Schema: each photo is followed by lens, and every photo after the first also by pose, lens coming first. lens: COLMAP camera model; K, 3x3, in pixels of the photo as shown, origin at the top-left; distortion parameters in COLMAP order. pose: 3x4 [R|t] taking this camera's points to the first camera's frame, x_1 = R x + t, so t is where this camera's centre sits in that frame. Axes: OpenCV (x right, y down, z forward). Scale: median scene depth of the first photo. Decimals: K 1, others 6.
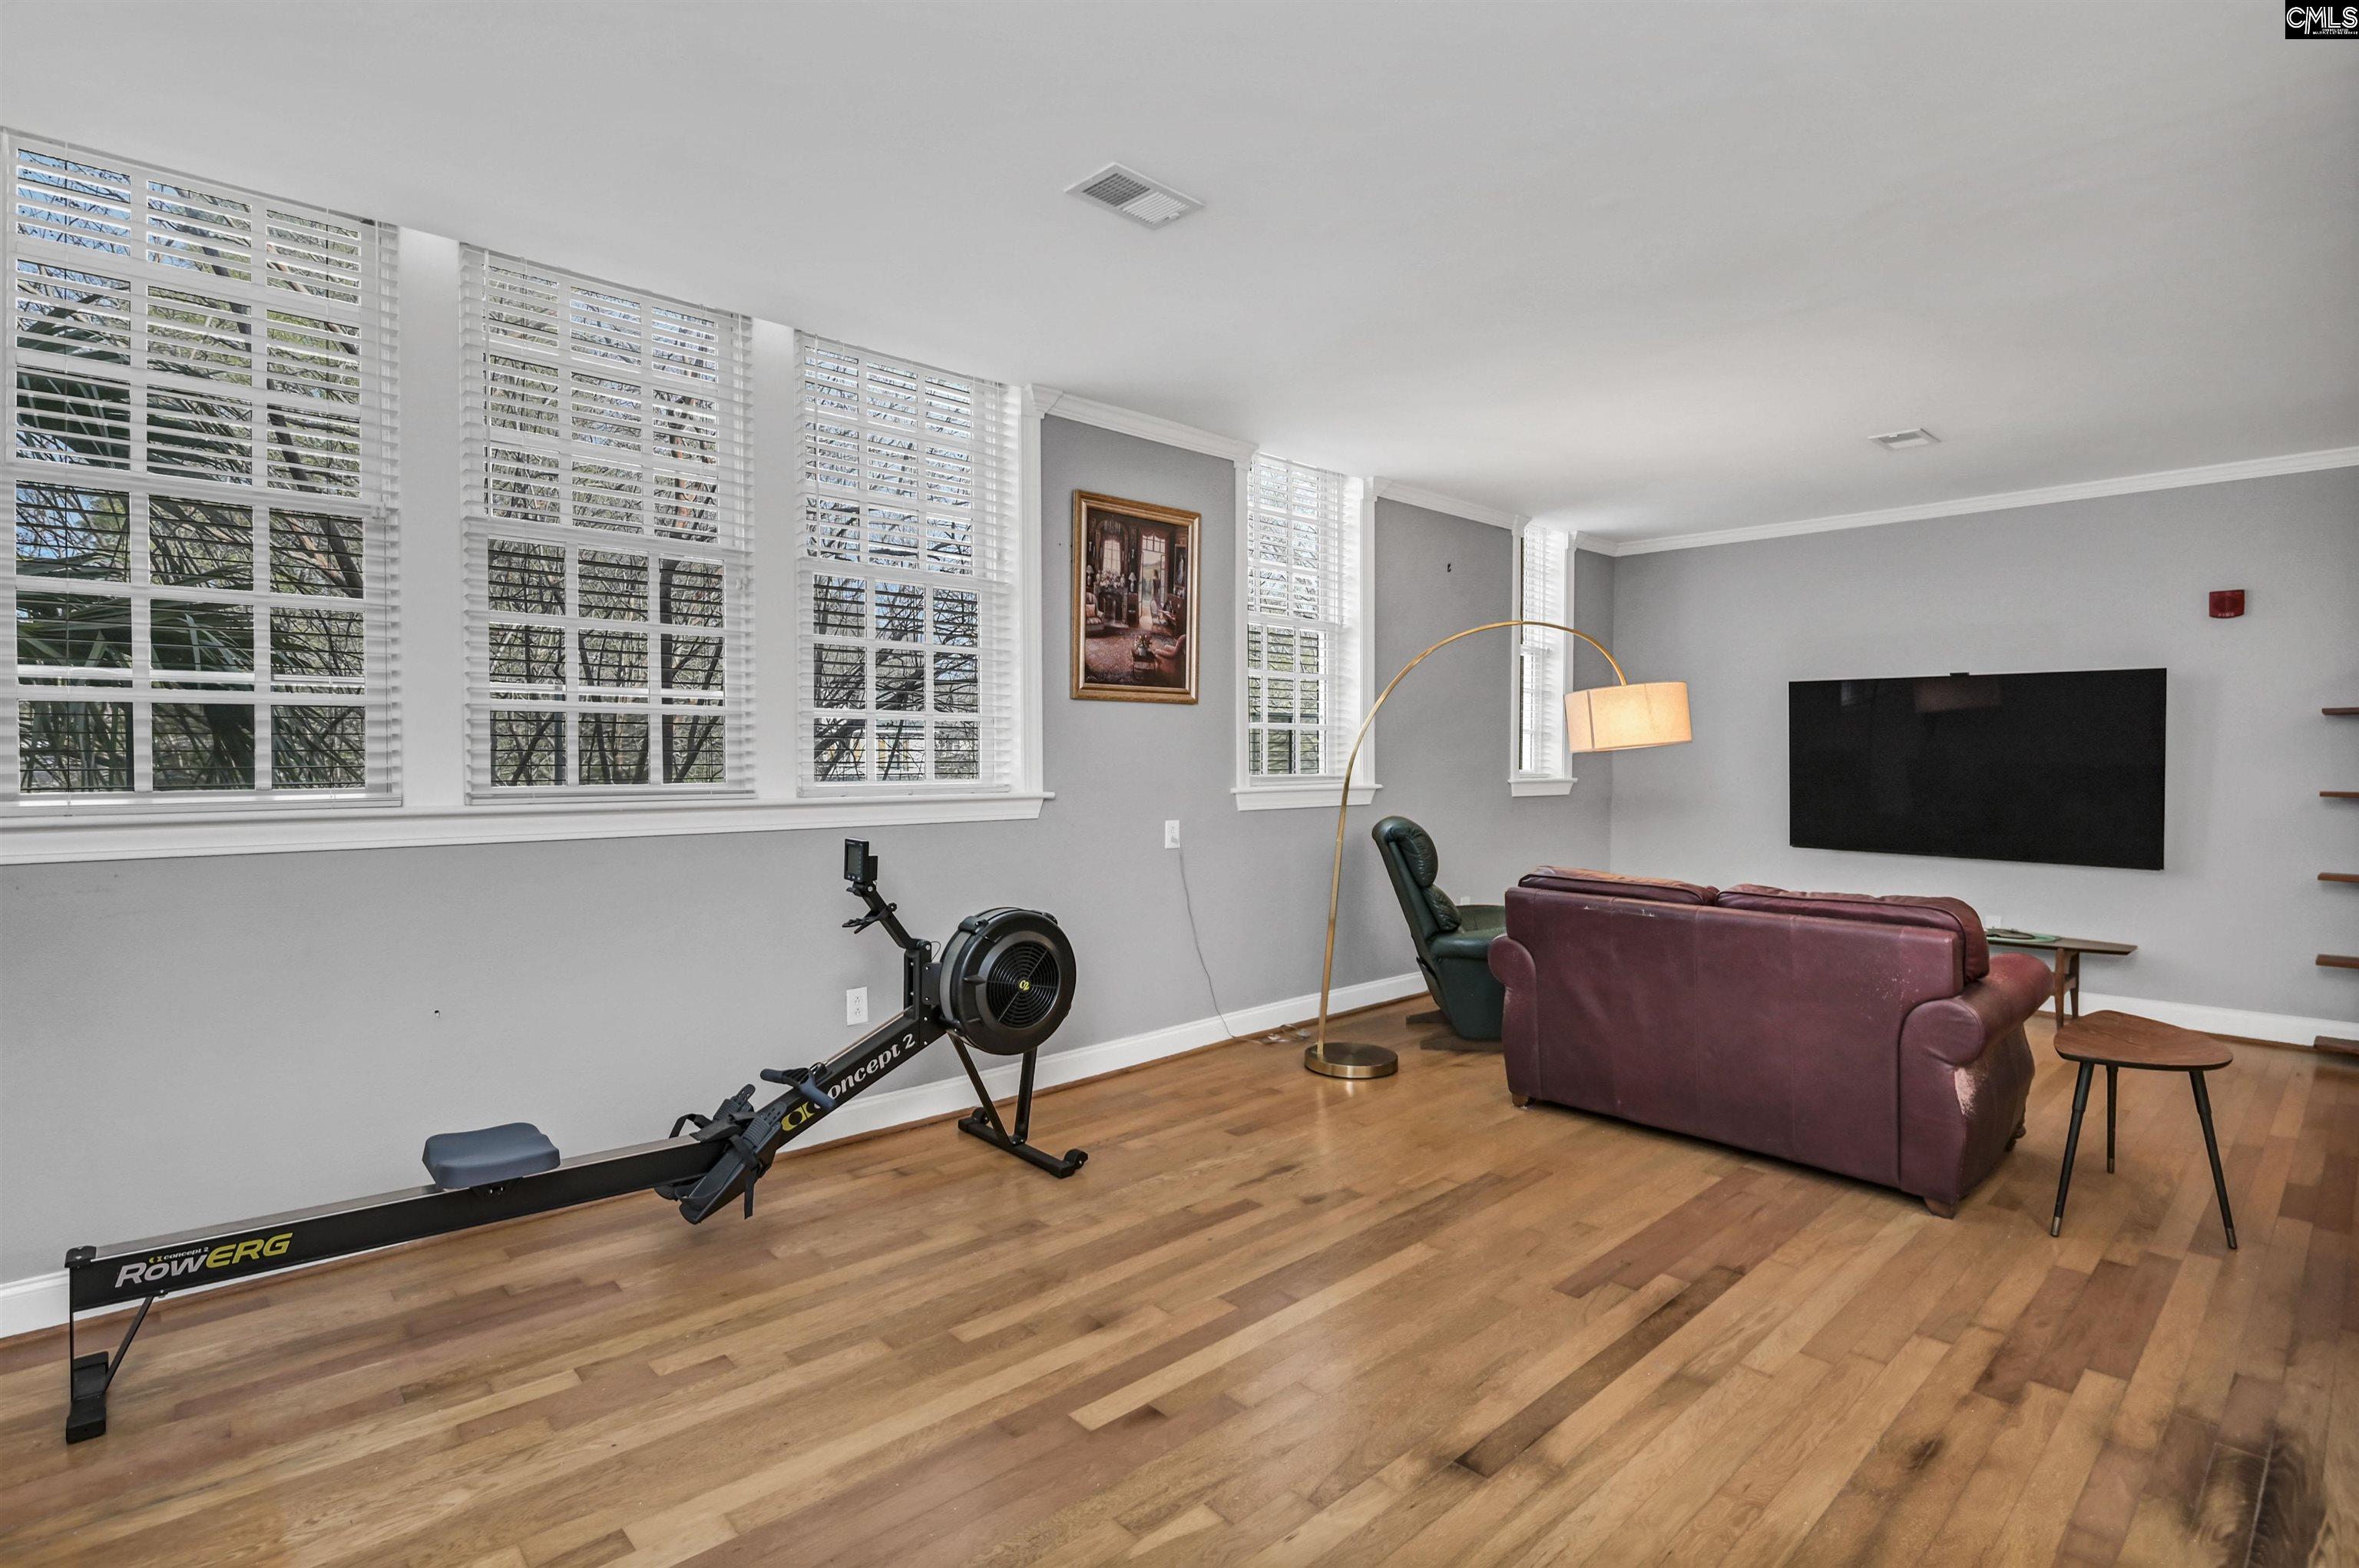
lens RADIAL K [[1134.3, 0, 1183.8], [0, 1134.3, 754.4], [0, 0, 1]] dist [-0.006650, -0.000797]
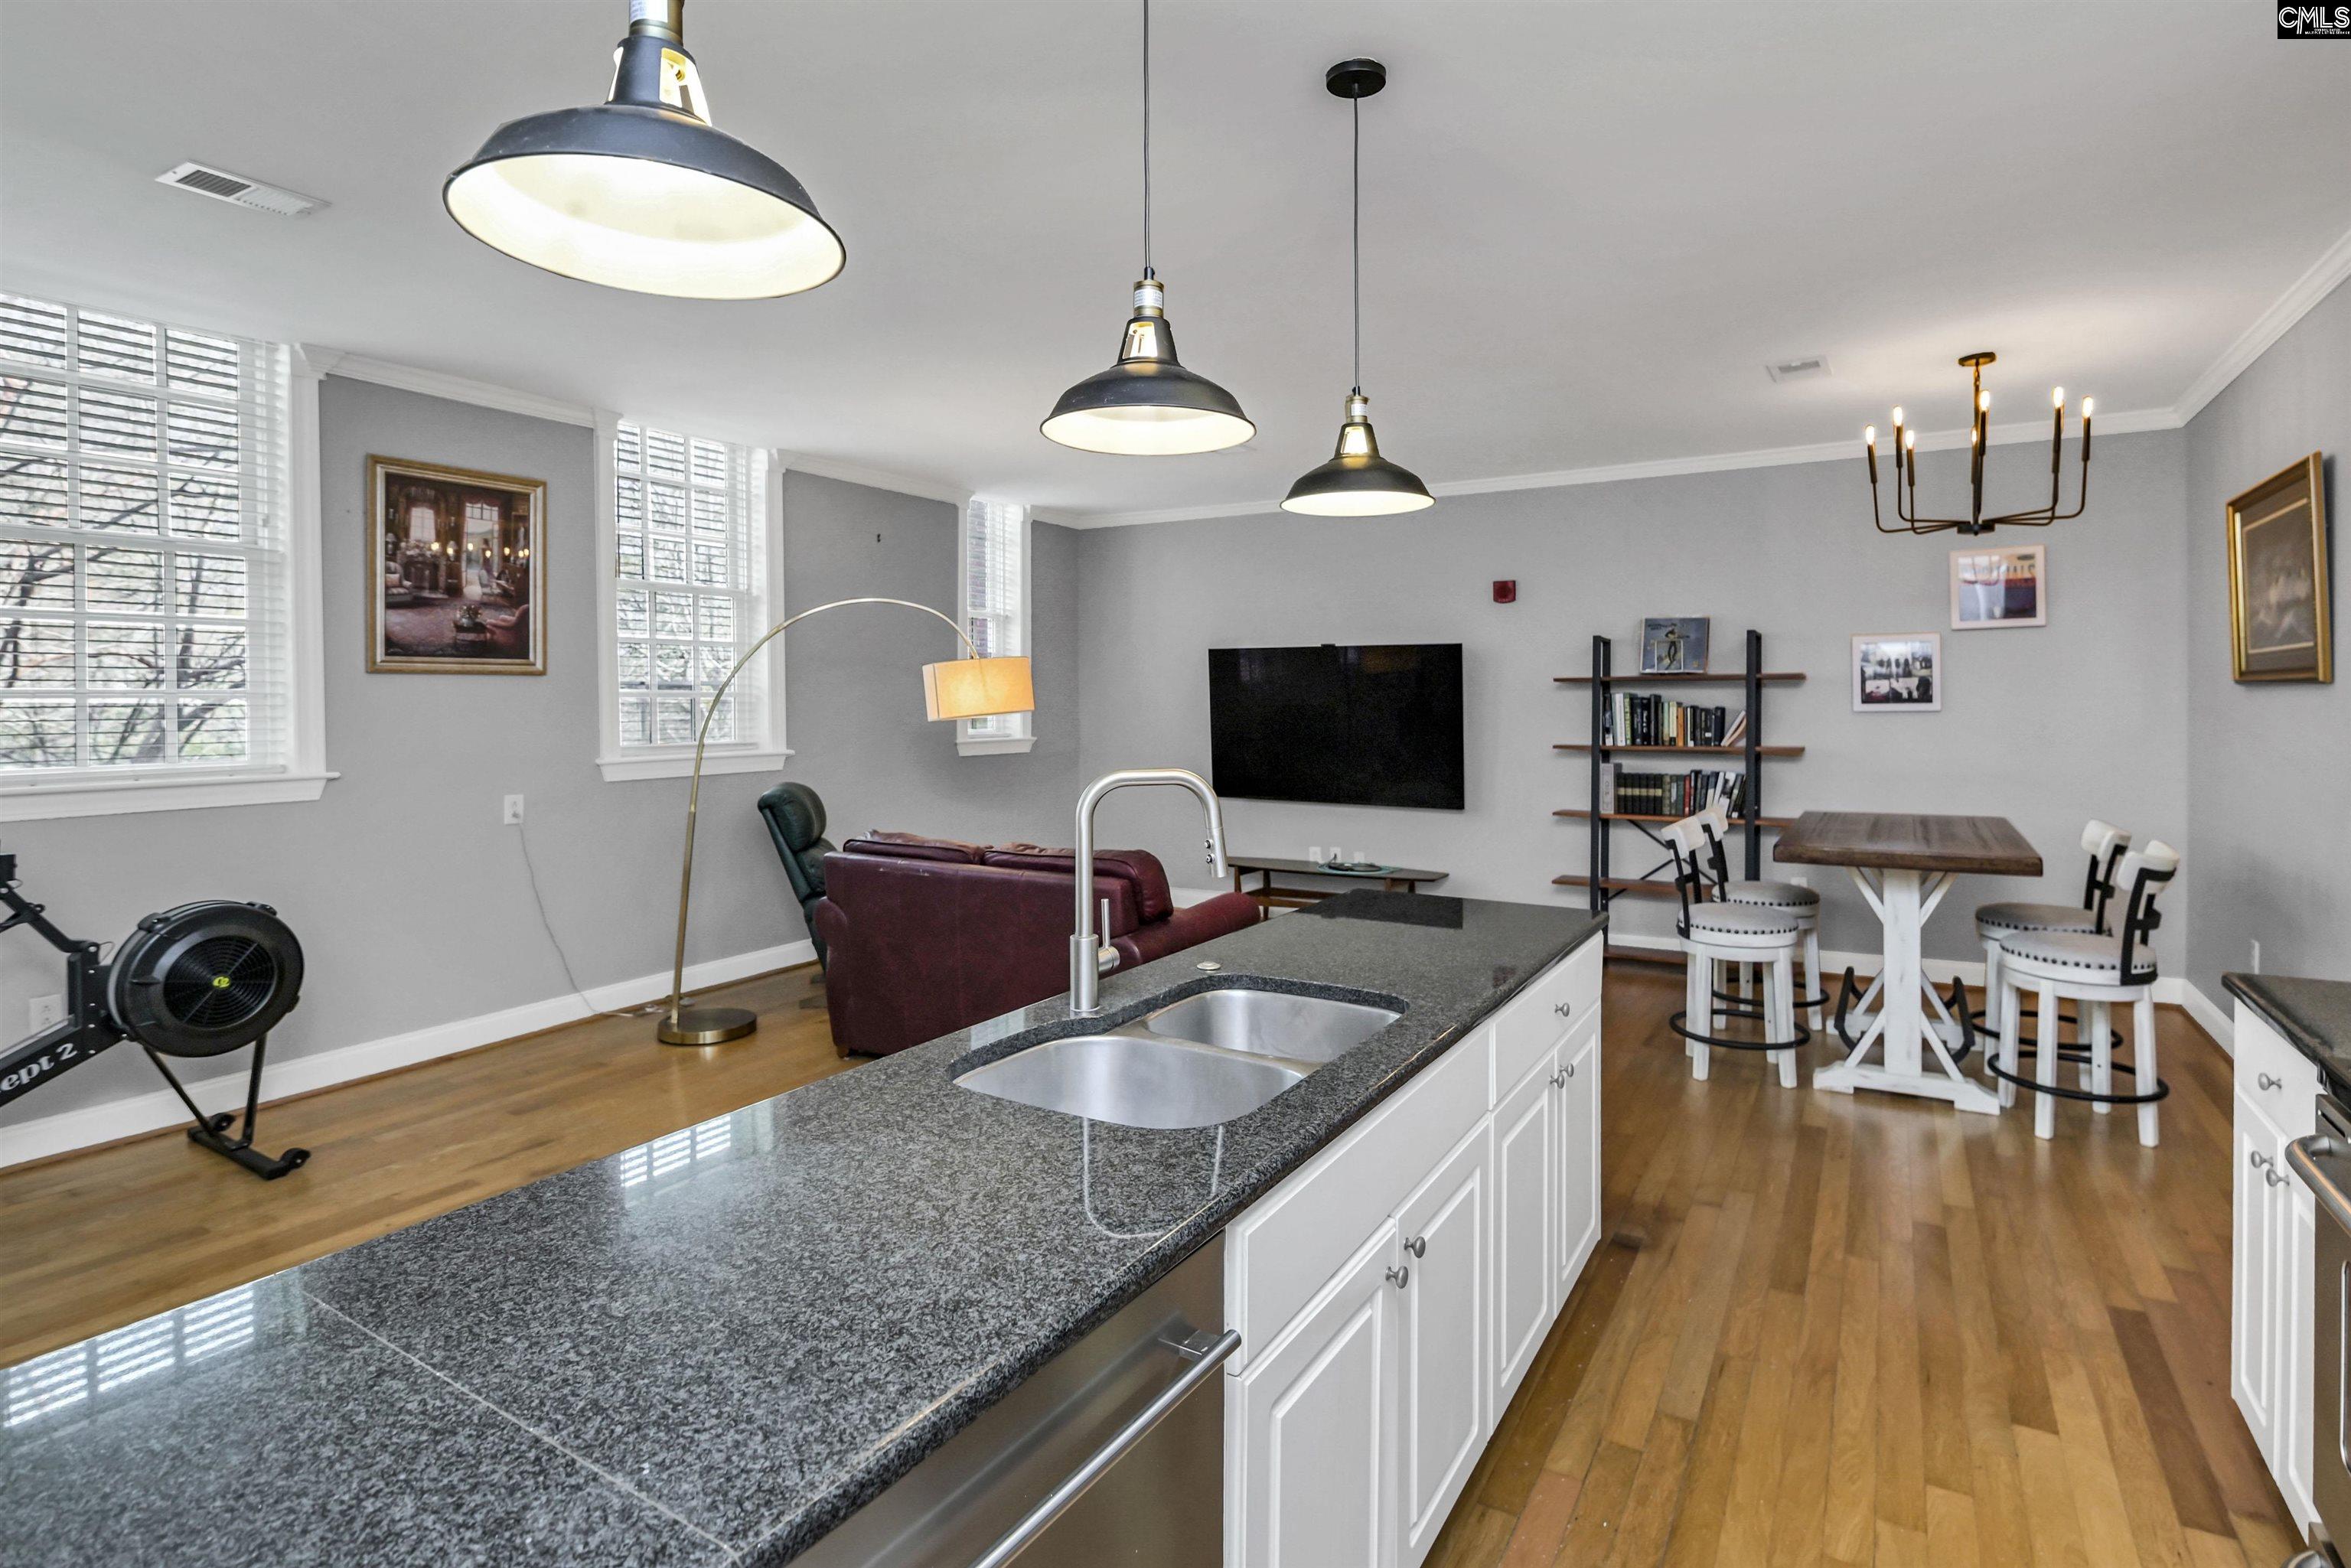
lens RADIAL K [[1149.9, 0, 1188.2], [0, 1149.9, 687.2], [0, 0, 1]] dist [0.001254, -0.010689]
pose [[0.955343, -0.003062, 0.295482, 0.273045], [0.006285, 0.999931, -0.009958, -0.022703], [-0.295431, 0.011370, 0.955296, -0.123901]]
